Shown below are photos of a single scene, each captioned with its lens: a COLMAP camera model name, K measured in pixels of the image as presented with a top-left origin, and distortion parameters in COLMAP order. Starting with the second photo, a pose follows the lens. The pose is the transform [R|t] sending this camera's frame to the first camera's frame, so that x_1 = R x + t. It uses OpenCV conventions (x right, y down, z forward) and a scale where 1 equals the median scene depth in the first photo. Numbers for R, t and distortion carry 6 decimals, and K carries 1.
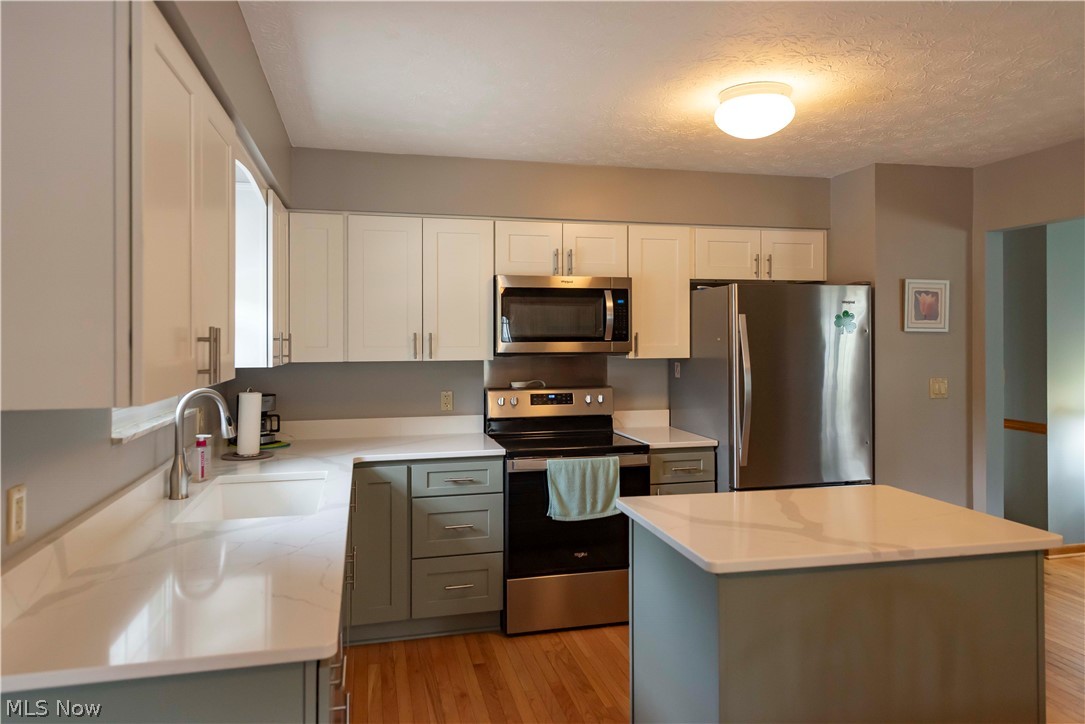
lens RADIAL K [[746.6, 0, 544.9], [0, 746.6, 347.3], [0, 0, 1]] dist [0.002217, -0.000338]
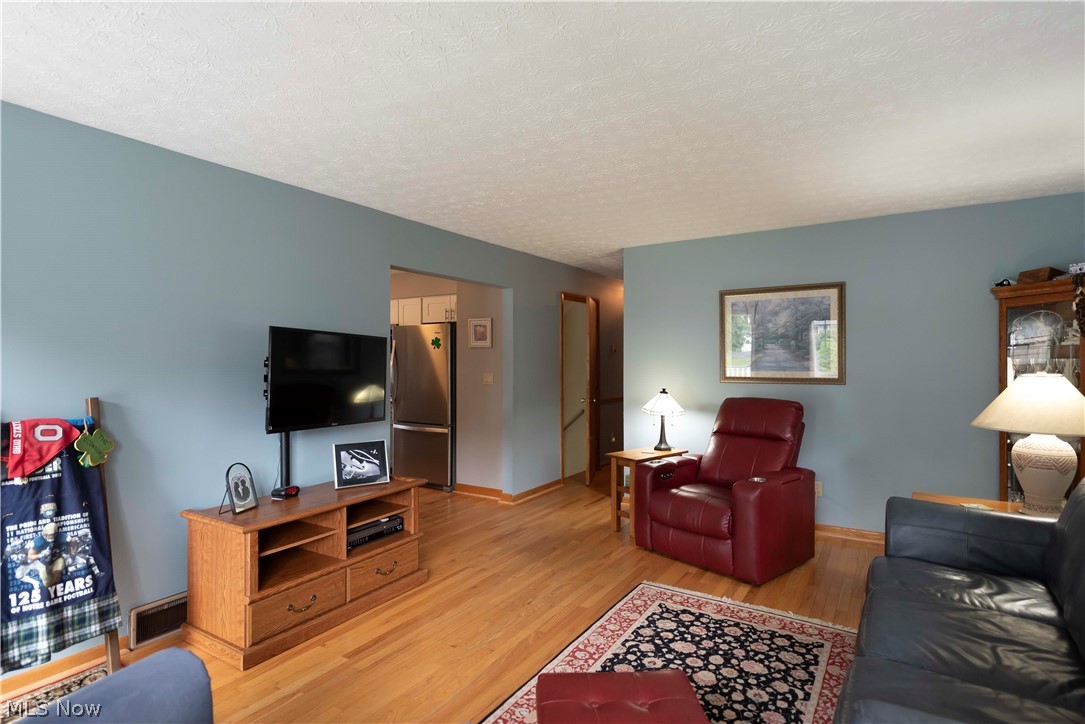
lens RADIAL K [[564.7, 0, 542.5], [0, 564.7, 362.0], [0, 0, 1]] dist [0.012366, -0.000253]
pose [[0.682724, 0.007467, -0.730638, 1.731692], [-0.010031, 0.999949, 0.000846, 0.012920], [0.730607, 0.006751, 0.682765, 0.181417]]
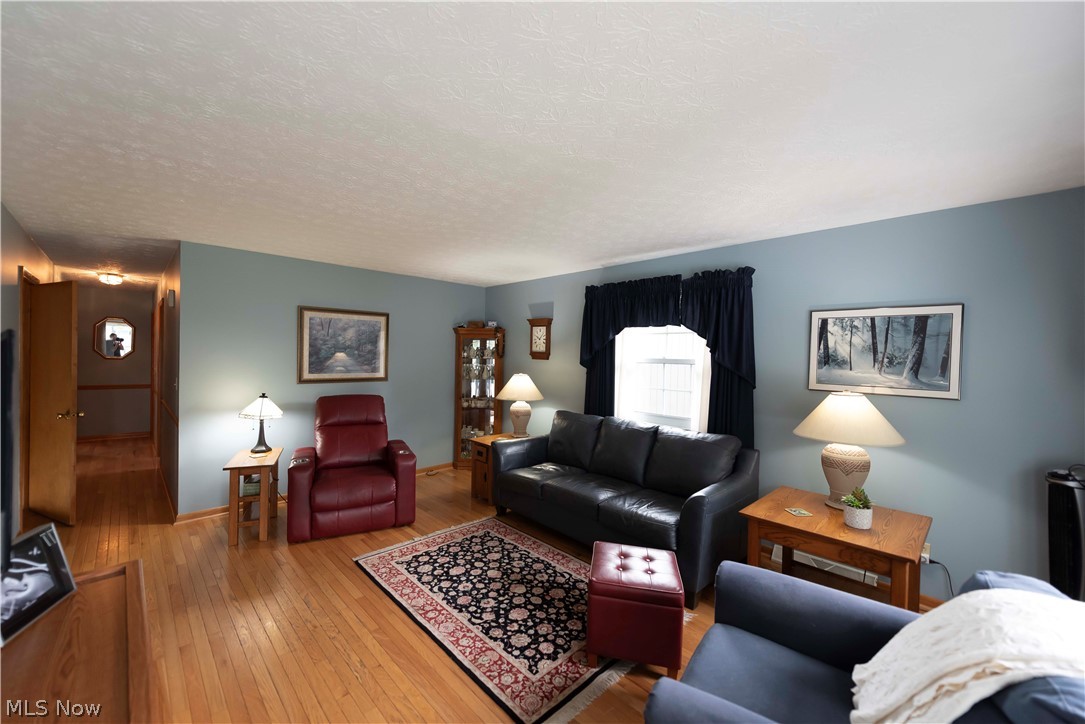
lens RADIAL K [[426.6, 0, 538.4], [0, 426.6, 359.8], [0, 0, 1]] dist [0.004341, -0.000248]
pose [[0.866513, 0.016282, 0.498888, 1.069319], [-0.017637, 0.999842, -0.001999, -0.016530], [-0.498842, -0.007067, 0.866664, 0.052077]]
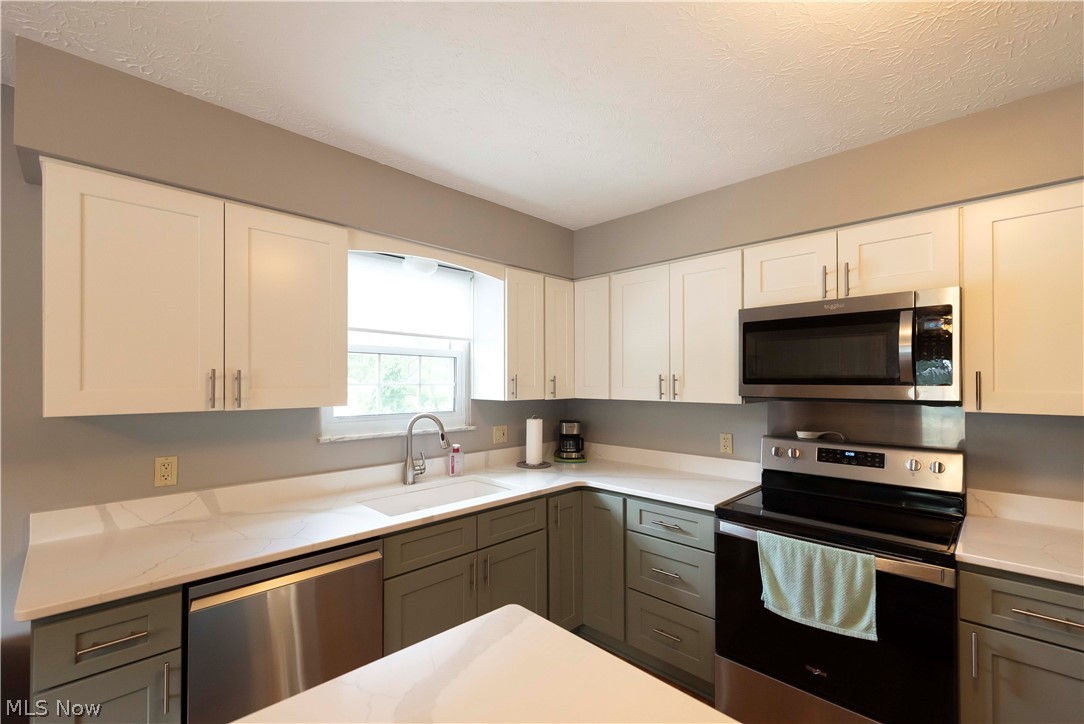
lens RADIAL K [[472.8, 0, 497.9], [0, 472.8, 380.5], [0, 0, 1]] dist [-0.000637, -0.000303]
pose [[0.465720, 0.005635, -0.884914, 0.304009], [-0.013916, 0.999903, -0.000957, -0.007050], [0.884823, 0.012760, 0.465753, 0.477365]]
